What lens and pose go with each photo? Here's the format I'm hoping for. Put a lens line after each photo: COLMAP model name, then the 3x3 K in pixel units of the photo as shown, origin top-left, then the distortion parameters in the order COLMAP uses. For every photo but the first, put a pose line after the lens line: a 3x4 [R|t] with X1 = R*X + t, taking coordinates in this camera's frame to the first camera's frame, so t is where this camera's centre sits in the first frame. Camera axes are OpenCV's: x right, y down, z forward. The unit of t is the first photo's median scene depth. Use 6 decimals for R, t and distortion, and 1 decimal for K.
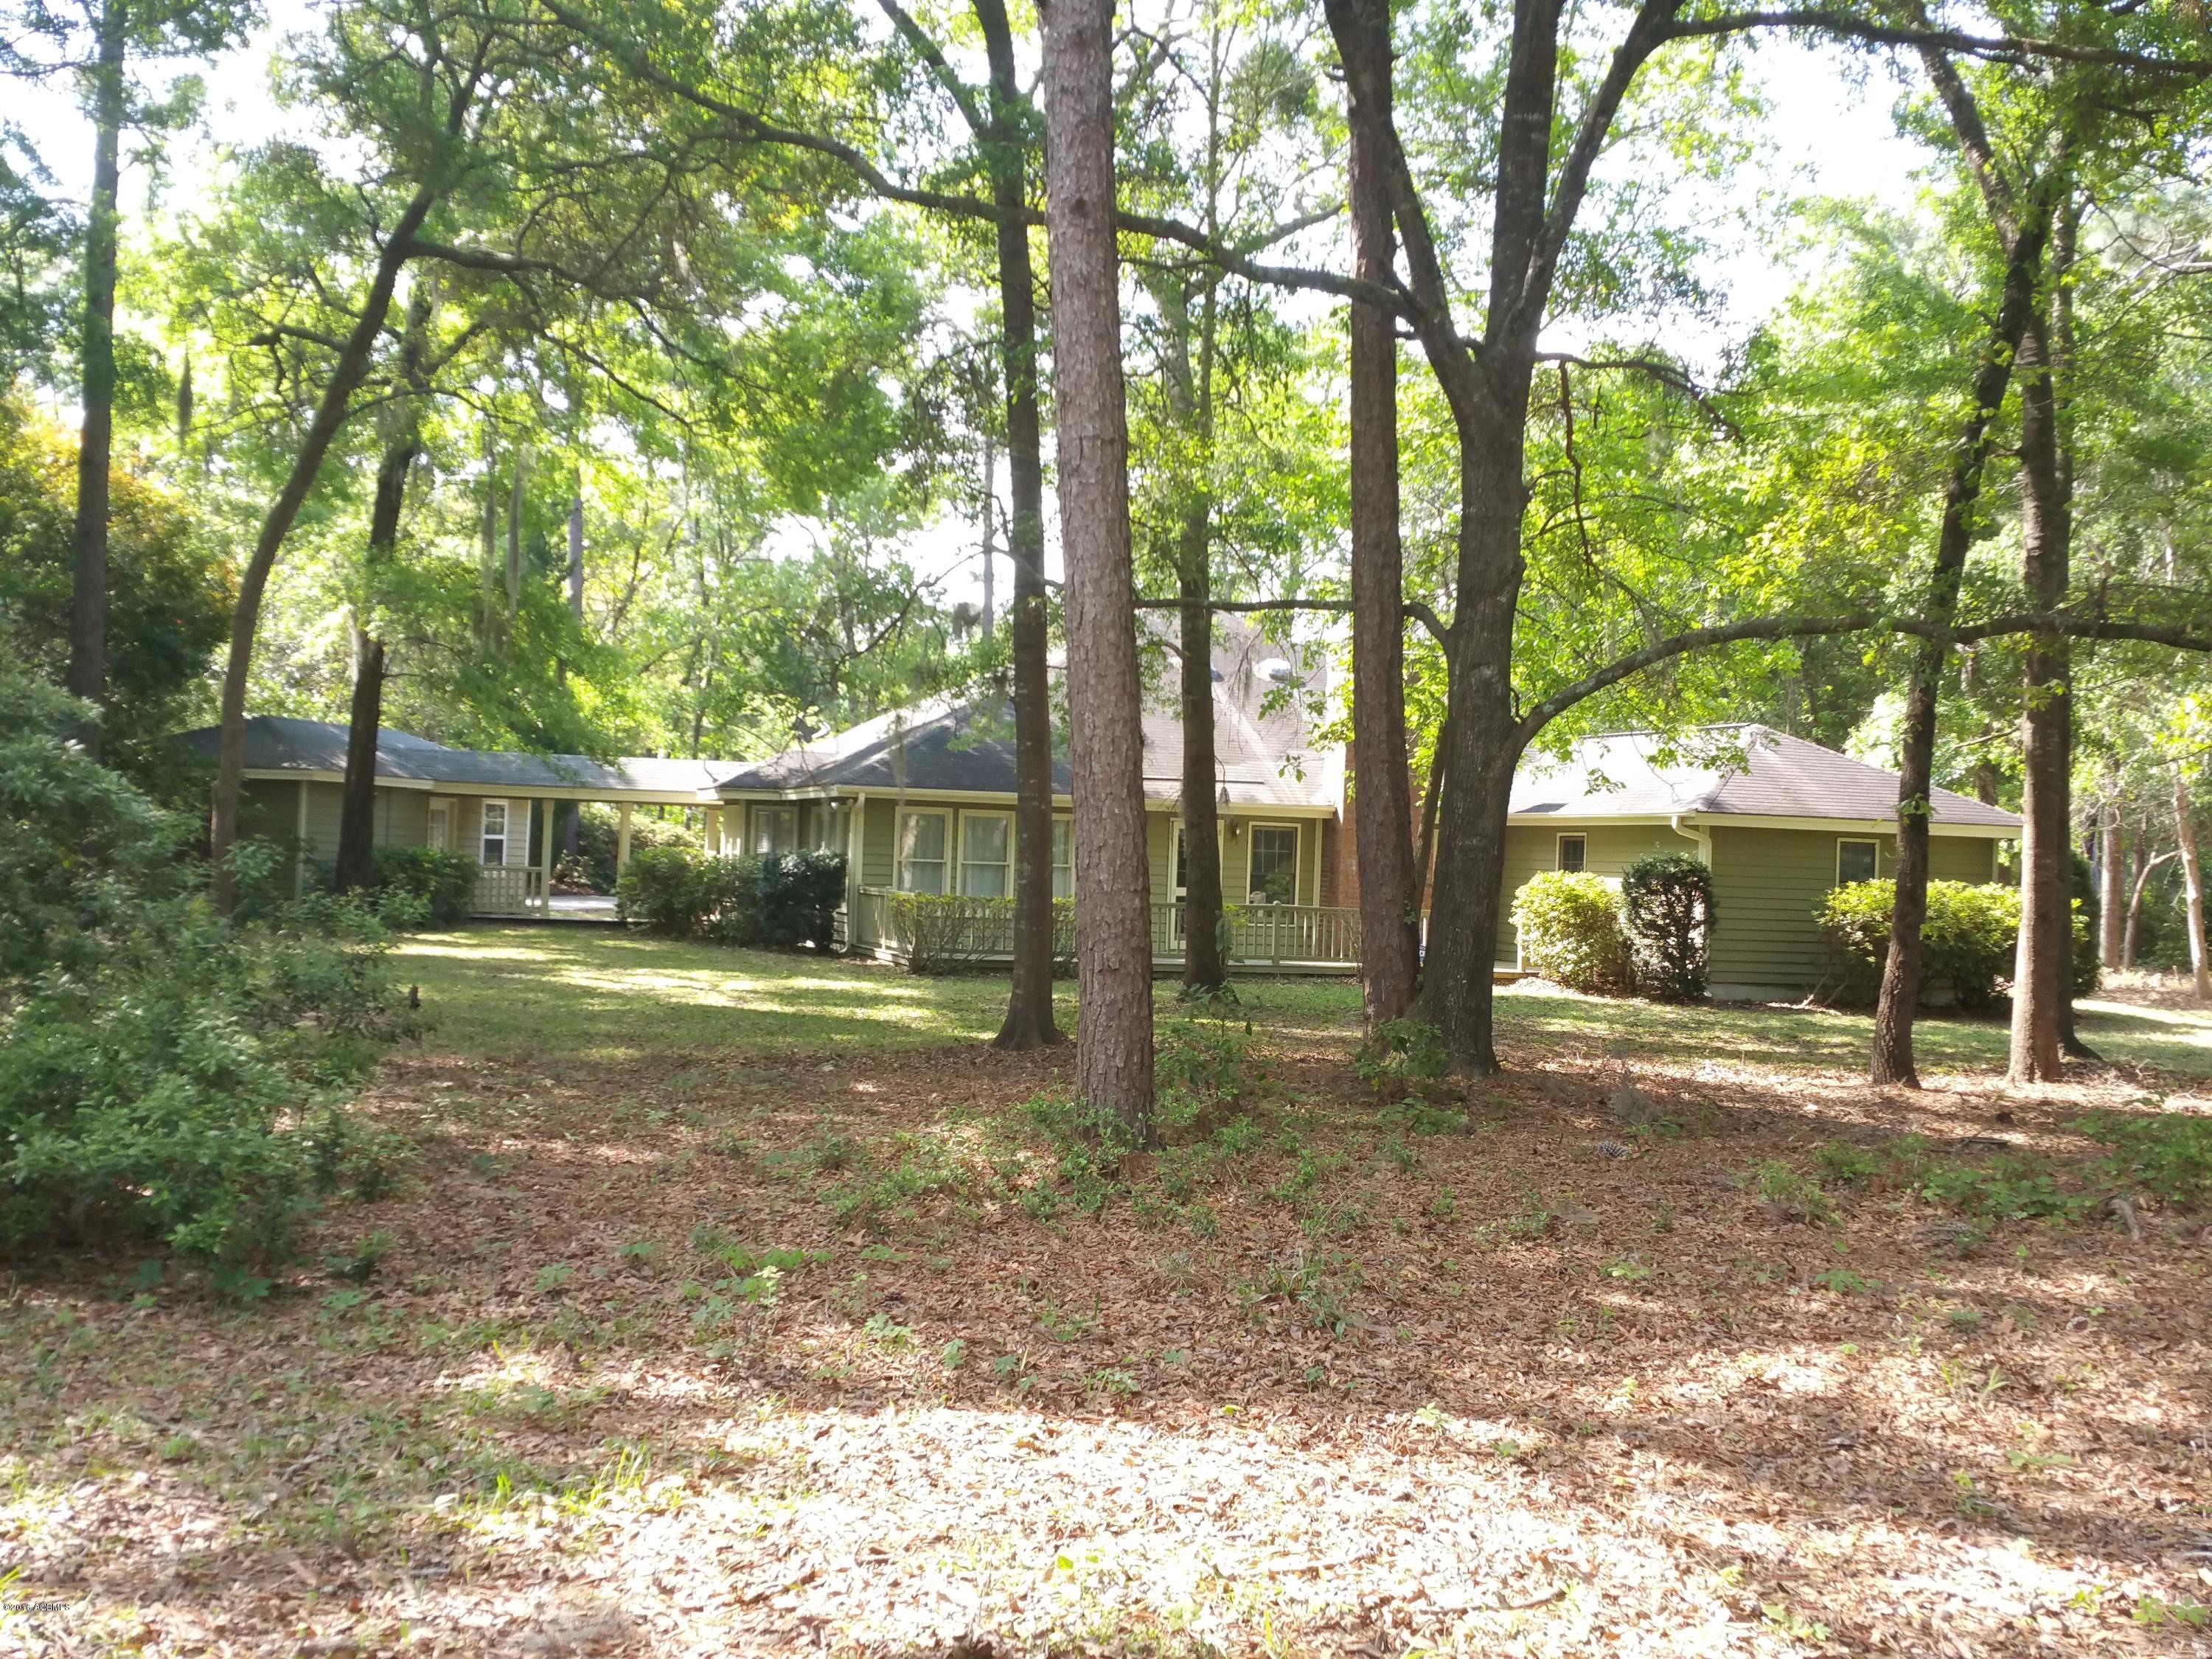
lens RADIAL K [[2333.1, 0, 1143.8], [0, 2333.1, 828.2], [0, 0, 1]] dist [0.165624, -0.310422]
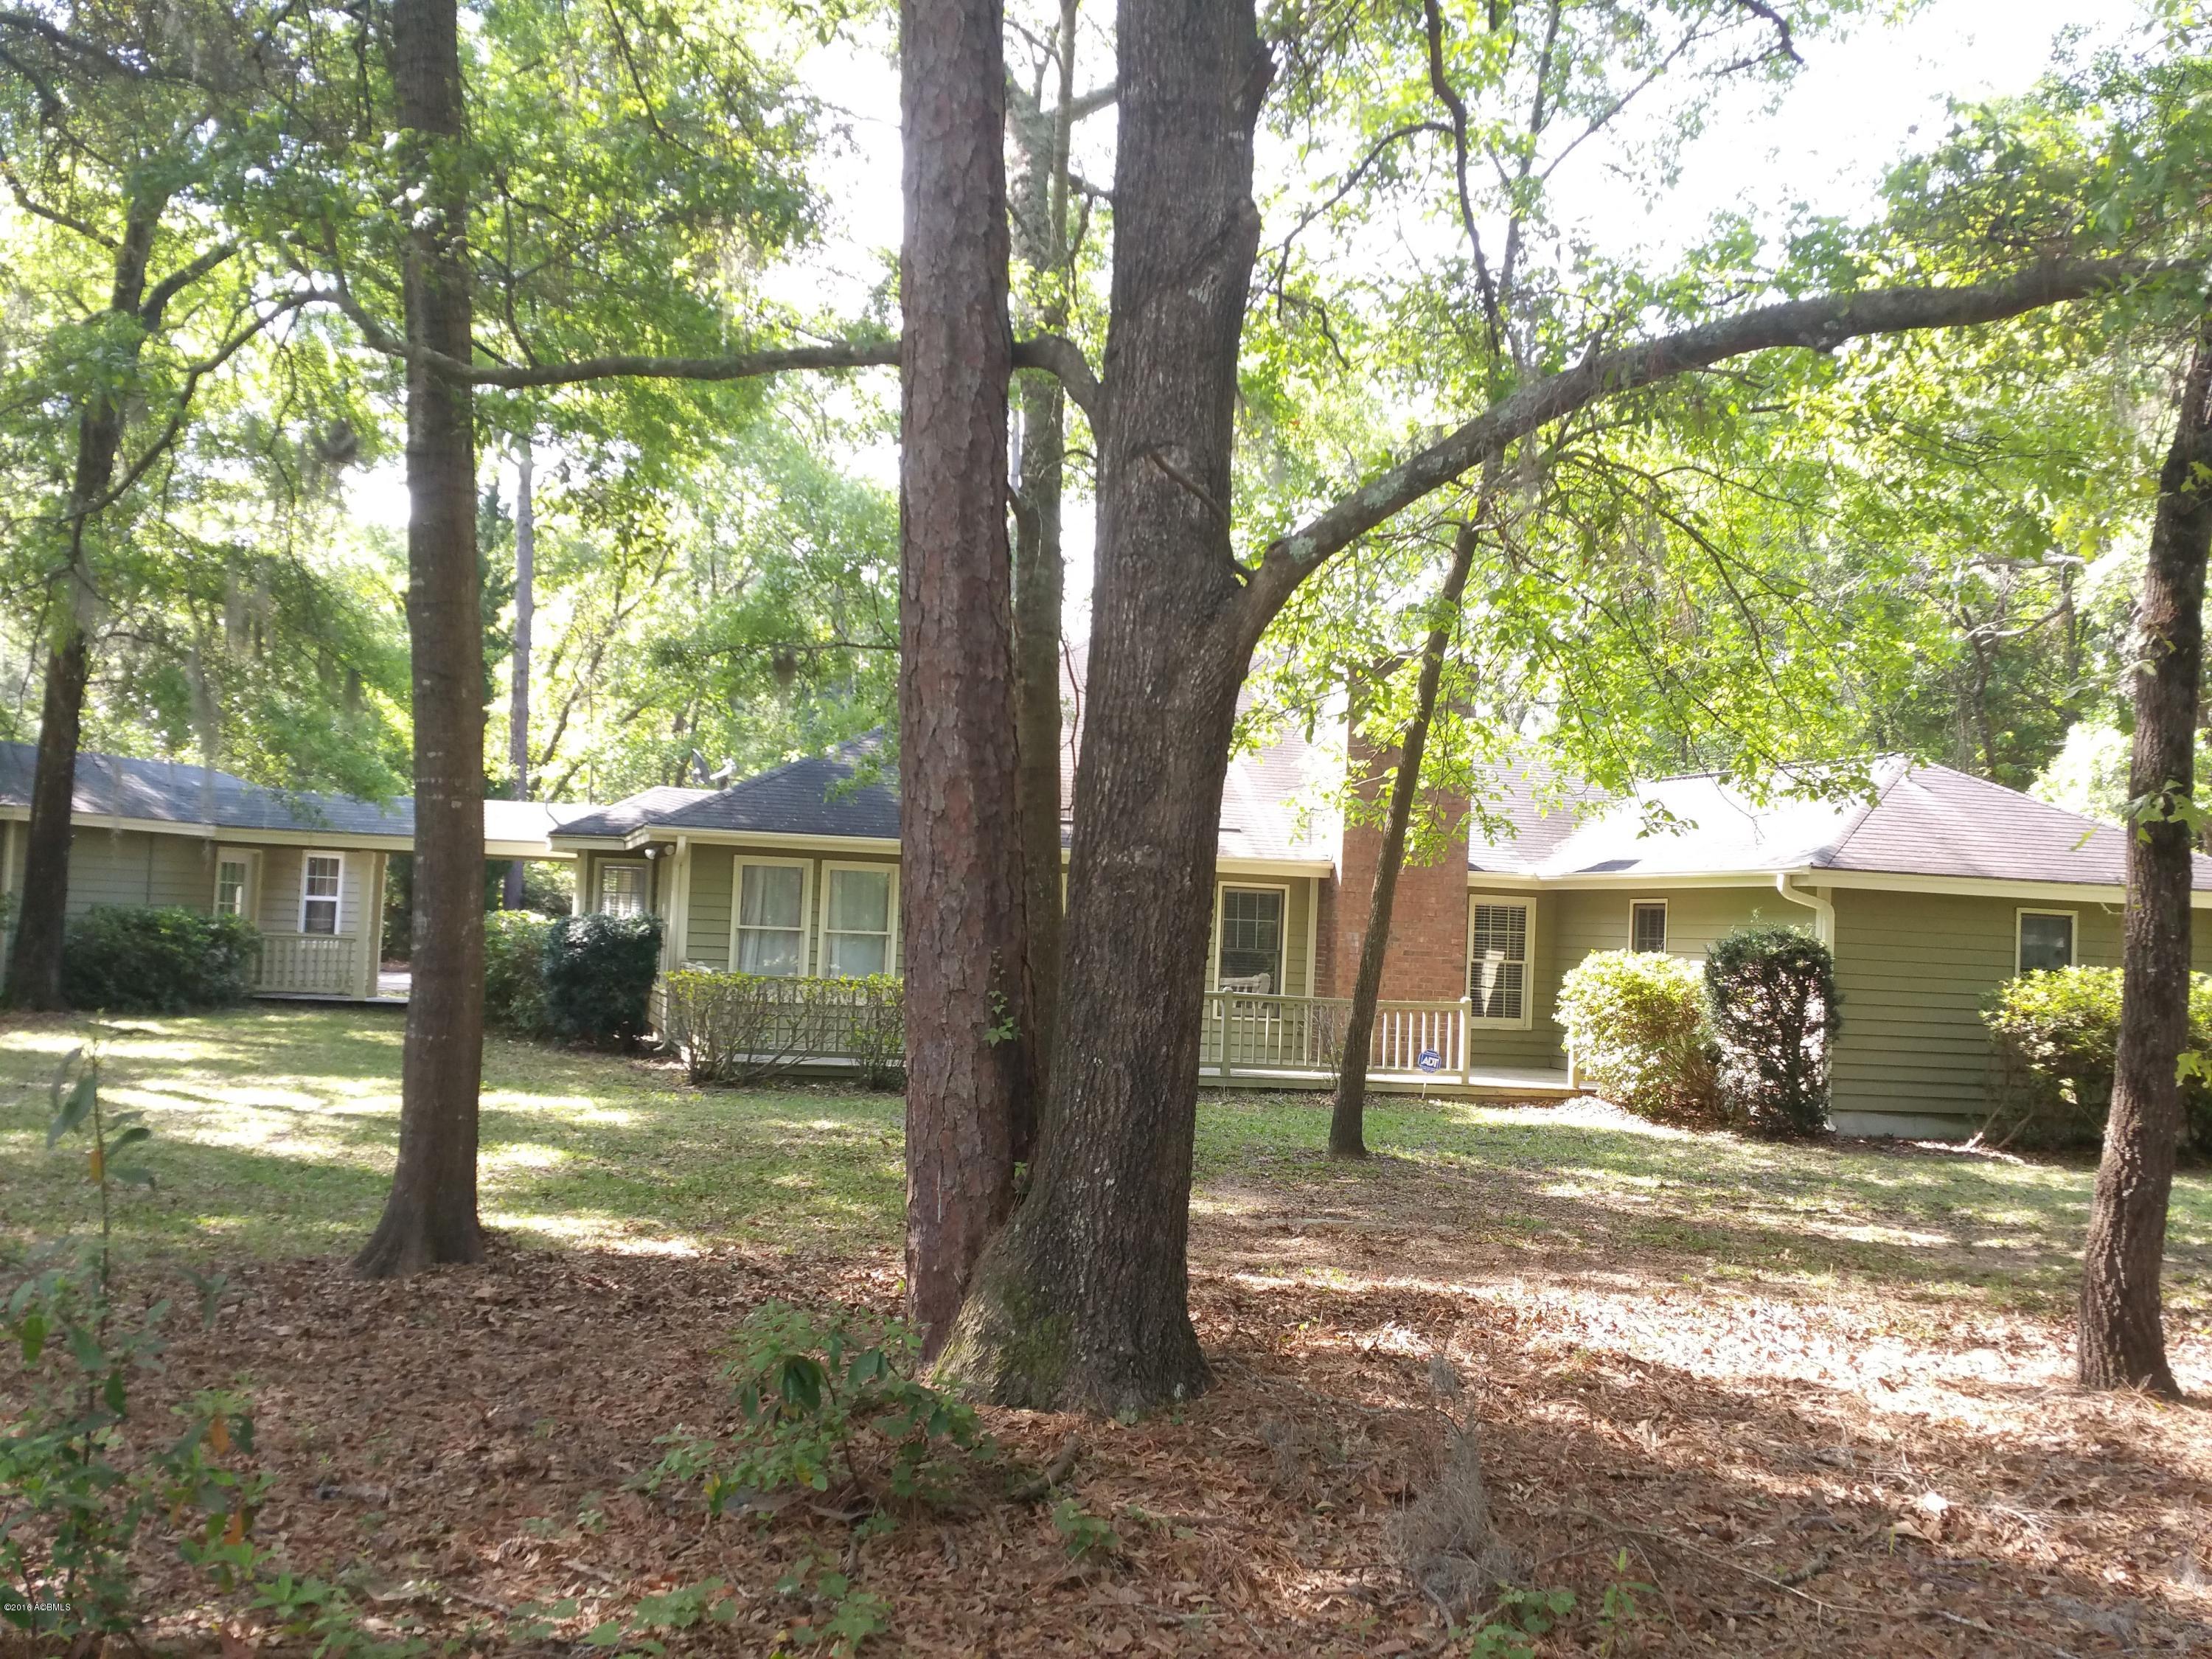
lens RADIAL K [[2333.1, 0, 1143.8], [0, 2333.1, 828.2], [0, 0, 1]] dist [0.165624, -0.310422]
pose [[0.997487, 0.006195, -0.070574, 0.083841], [-0.008689, 0.999346, -0.035090, 0.007679], [0.070310, 0.035615, 0.996889, 0.275584]]
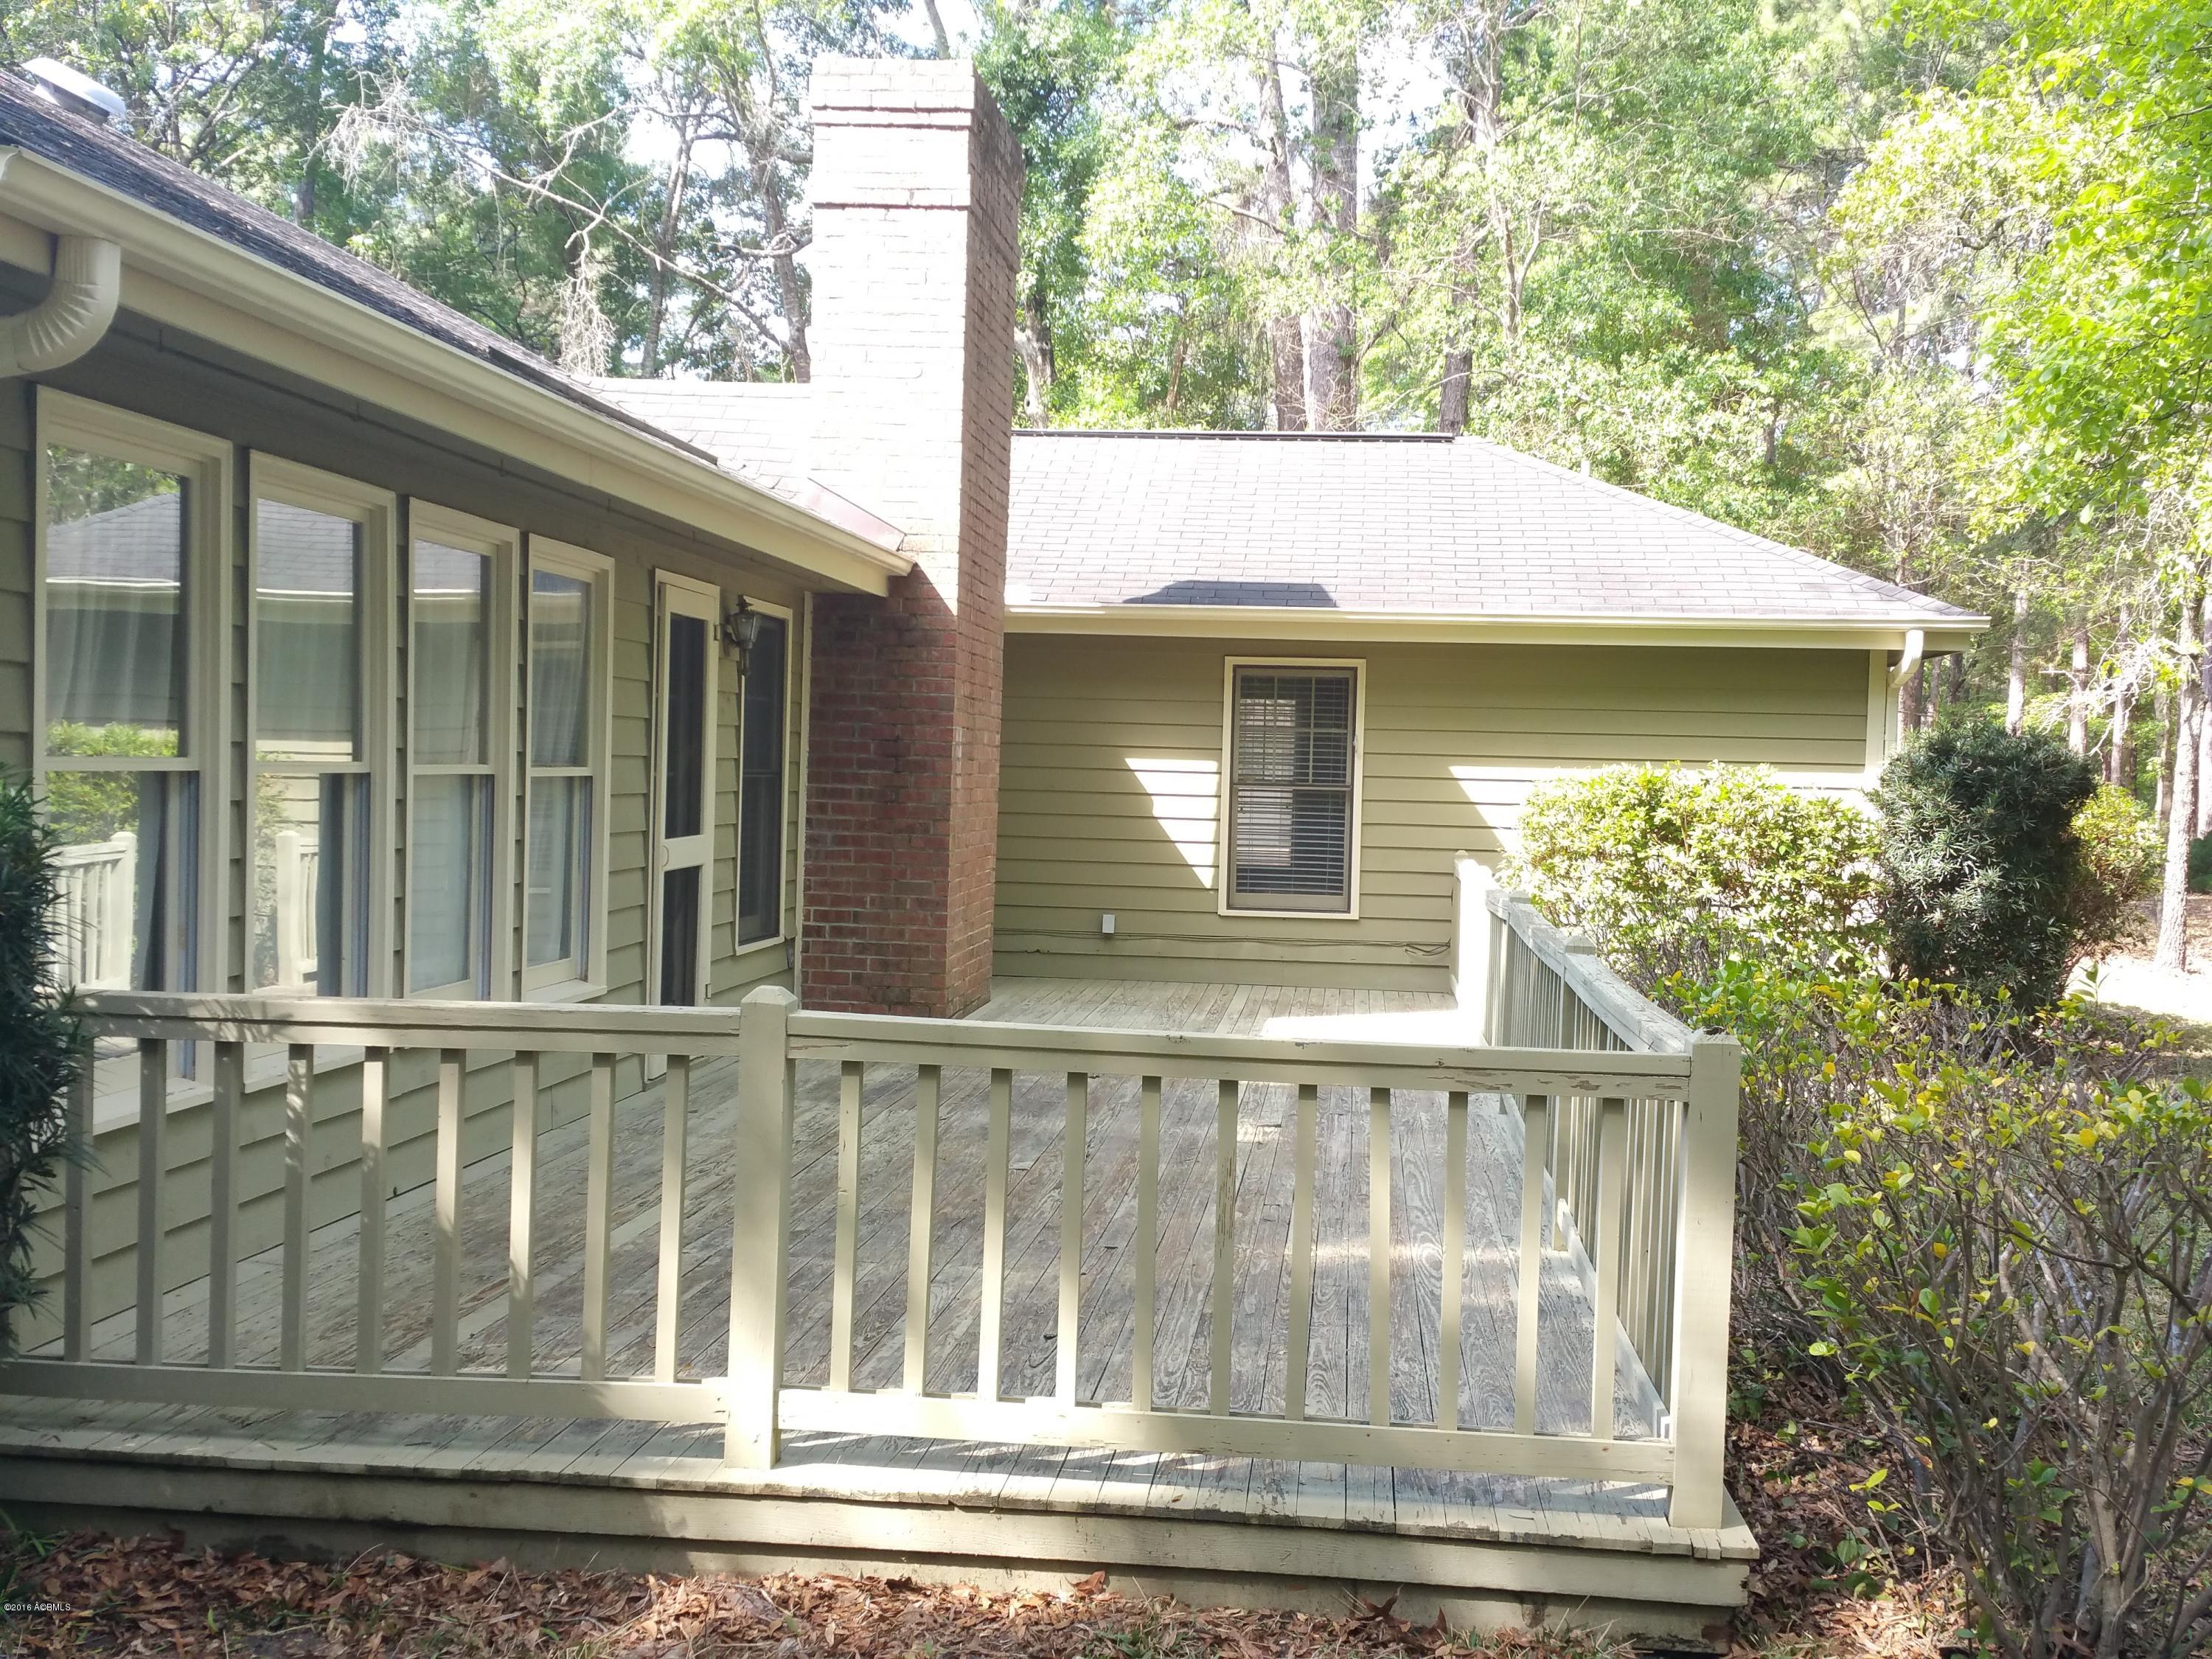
lens RADIAL K [[2333.1, 0, 1143.8], [0, 2333.1, 828.2], [0, 0, 1]] dist [0.165624, -0.310422]
pose [[0.404037, -0.048476, 0.913457, -0.227299], [-0.028755, 0.997428, 0.065651, 0.006154], [-0.914291, -0.052791, 0.401604, 0.944116]]
